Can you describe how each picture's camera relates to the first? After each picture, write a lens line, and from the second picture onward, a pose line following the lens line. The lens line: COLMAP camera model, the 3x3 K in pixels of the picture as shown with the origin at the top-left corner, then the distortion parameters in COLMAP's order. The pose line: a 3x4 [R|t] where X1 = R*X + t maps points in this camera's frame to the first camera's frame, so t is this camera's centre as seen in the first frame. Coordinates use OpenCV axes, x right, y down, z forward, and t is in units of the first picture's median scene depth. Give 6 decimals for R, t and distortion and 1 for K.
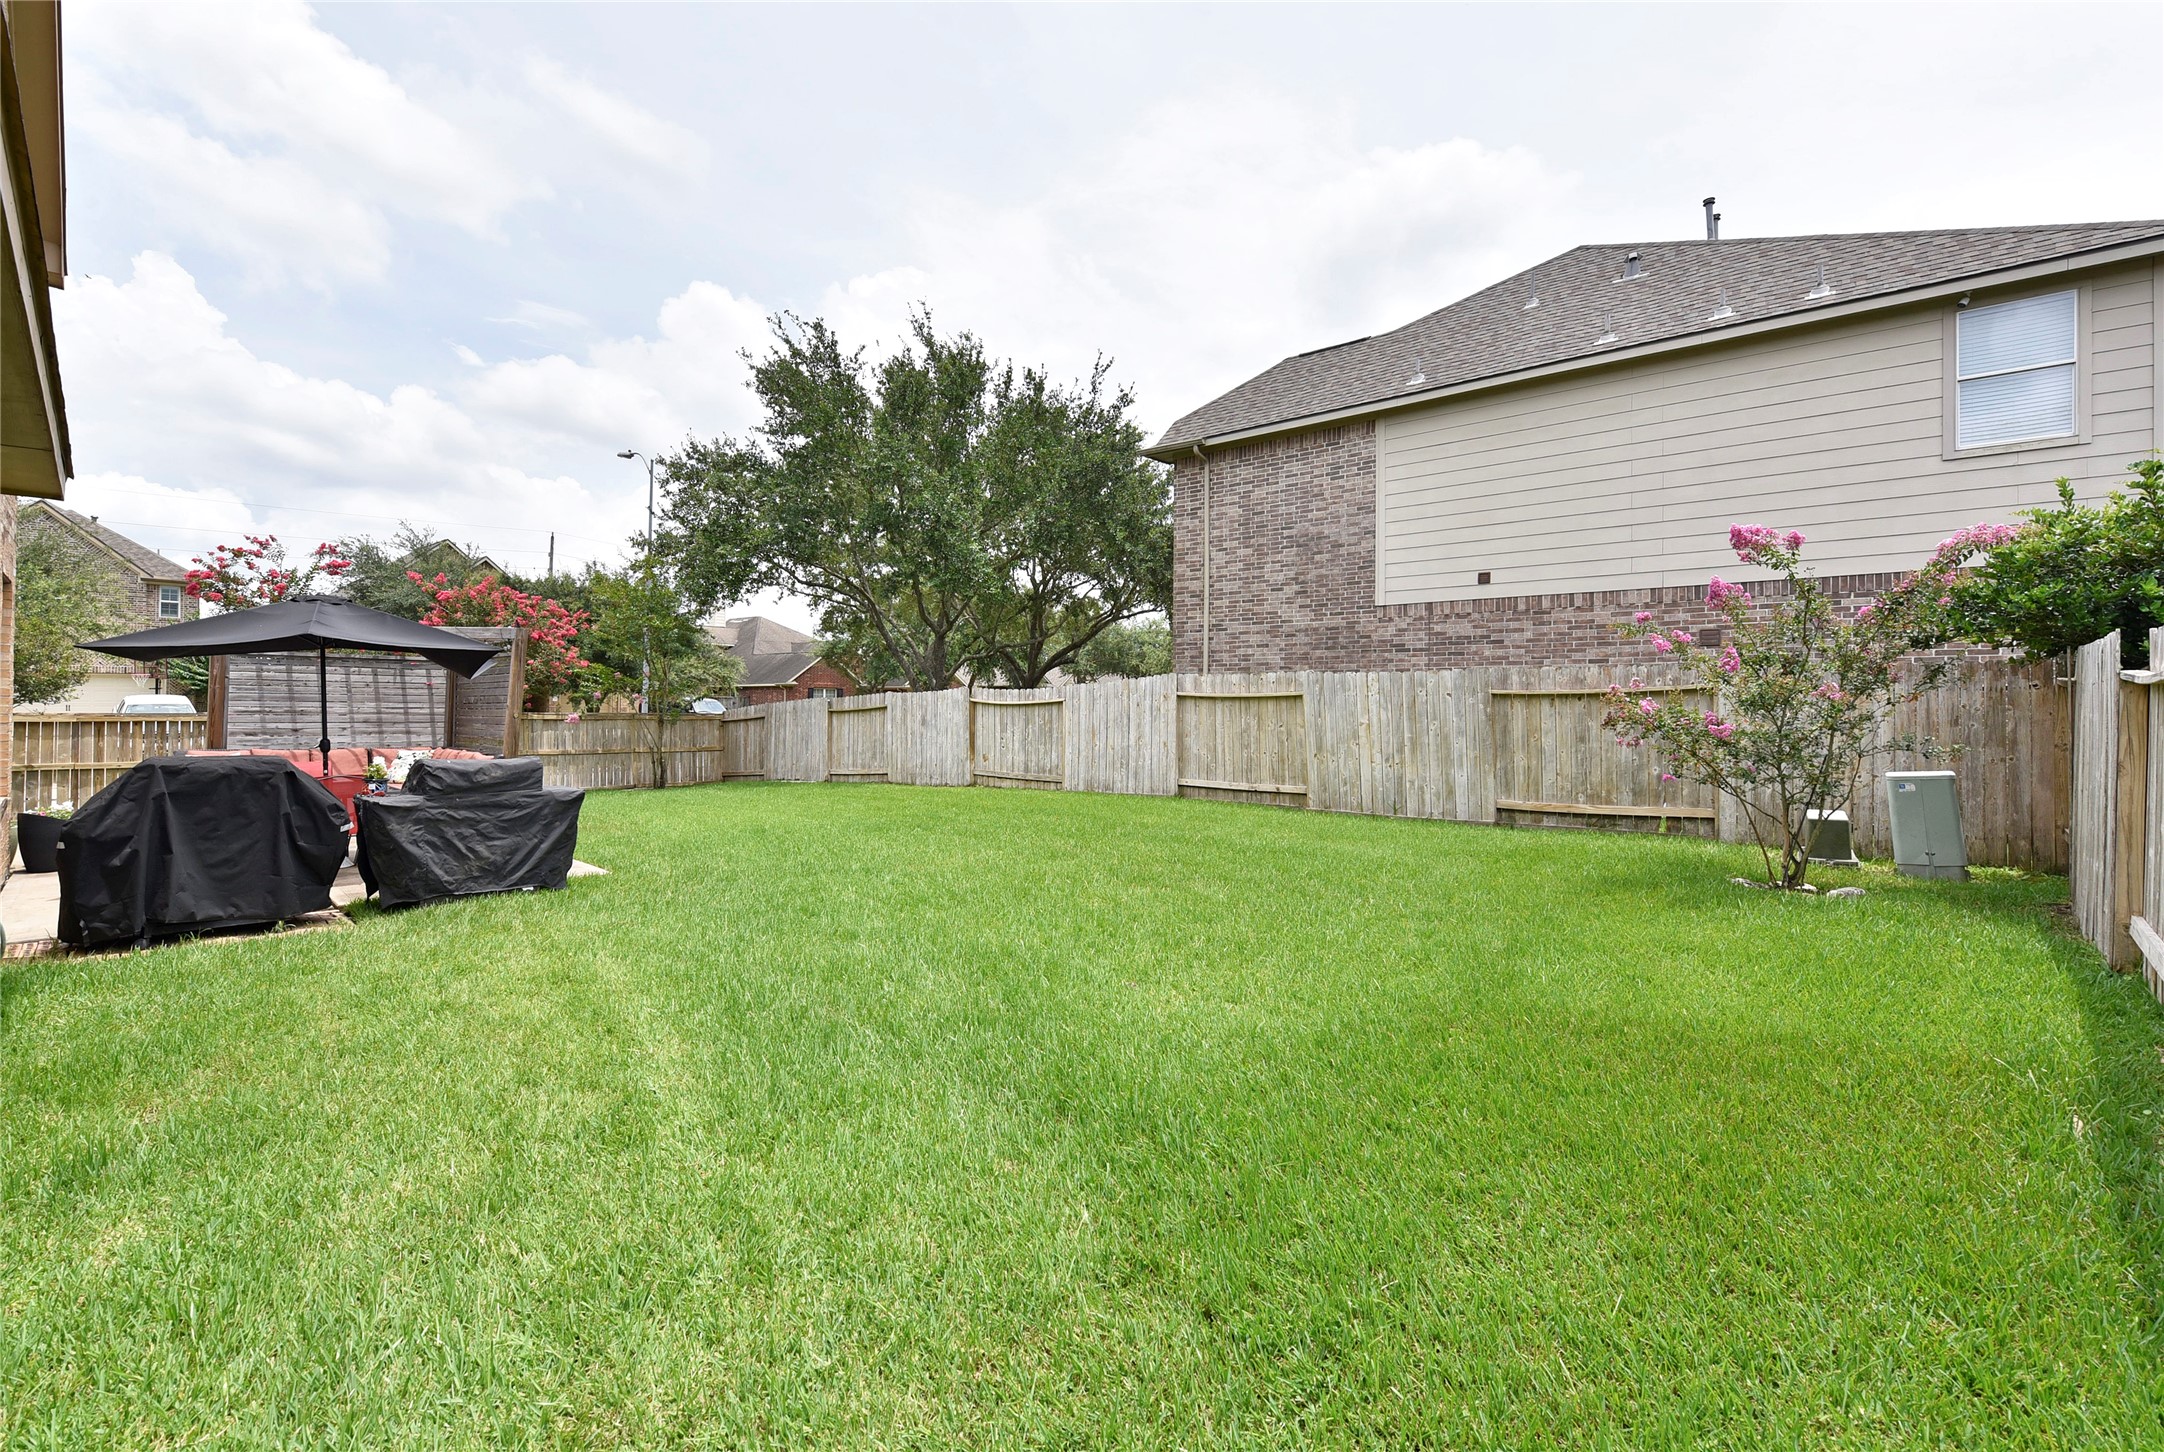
lens RADIAL K [[957.8, 0, 1080.6], [0, 957.8, 717.3], [0, 0, 1]] dist [0.001164, 0.000232]
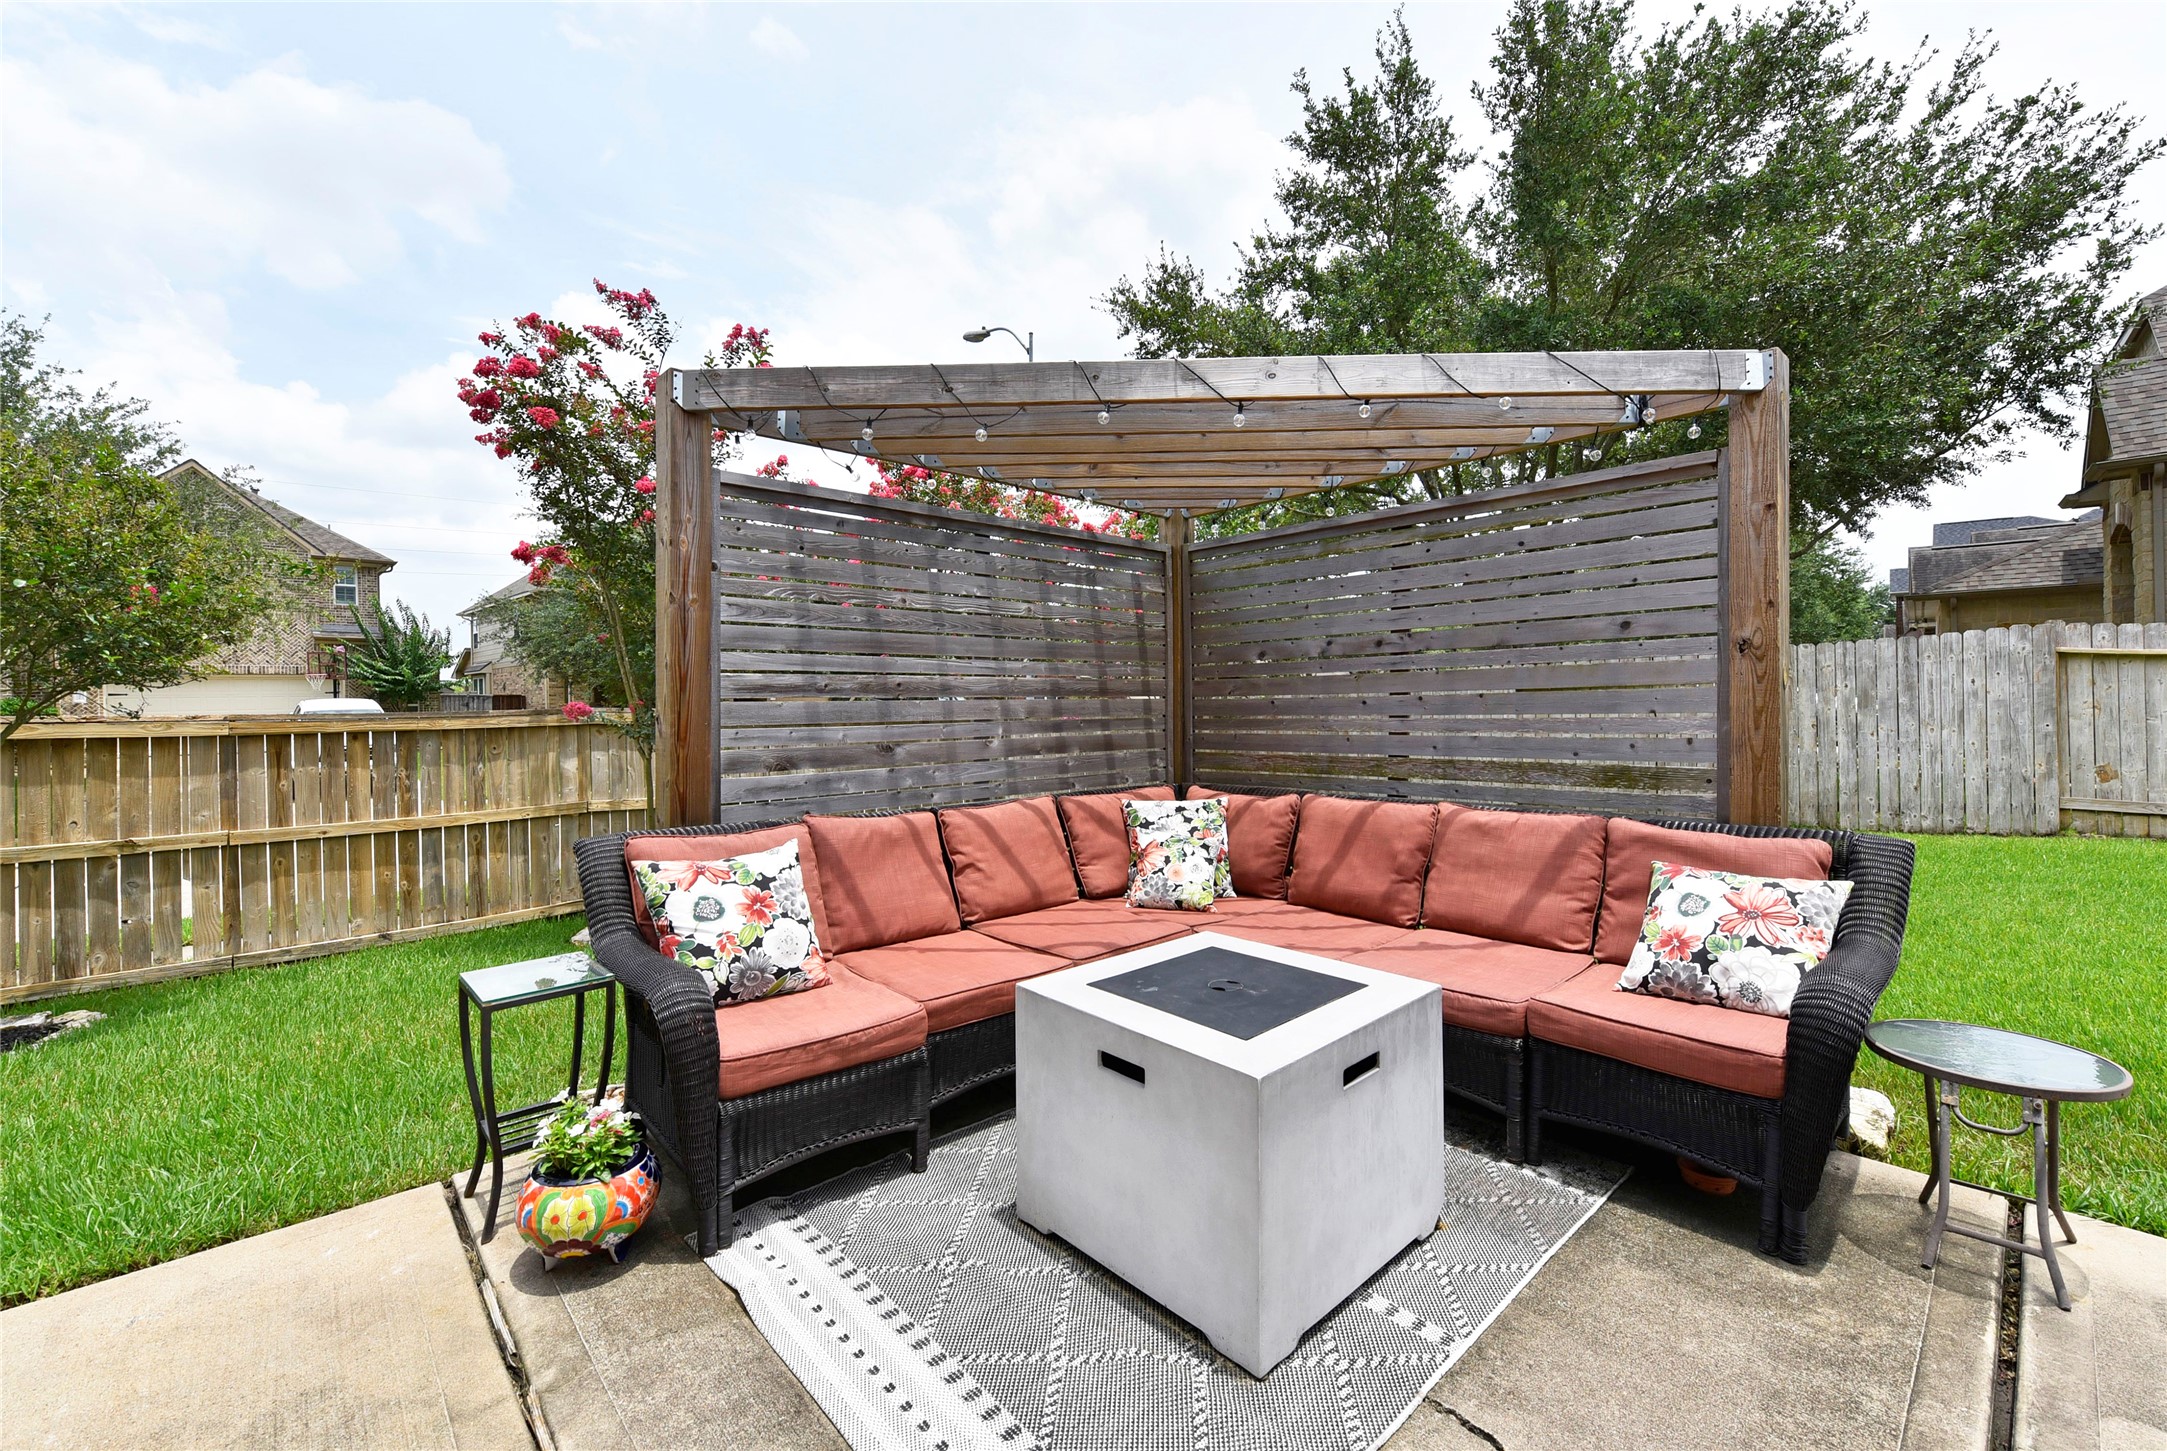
lens RADIAL K [[890.1, 0, 1083.5], [0, 890.1, 725.5], [0, 0, 1]] dist [-0.005493, -0.000463]
pose [[0.998509, -0.020880, -0.050441, -0.671063], [0.021570, 0.999680, 0.013183, 0.003426], [0.050149, -0.014251, 0.998640, 0.648731]]
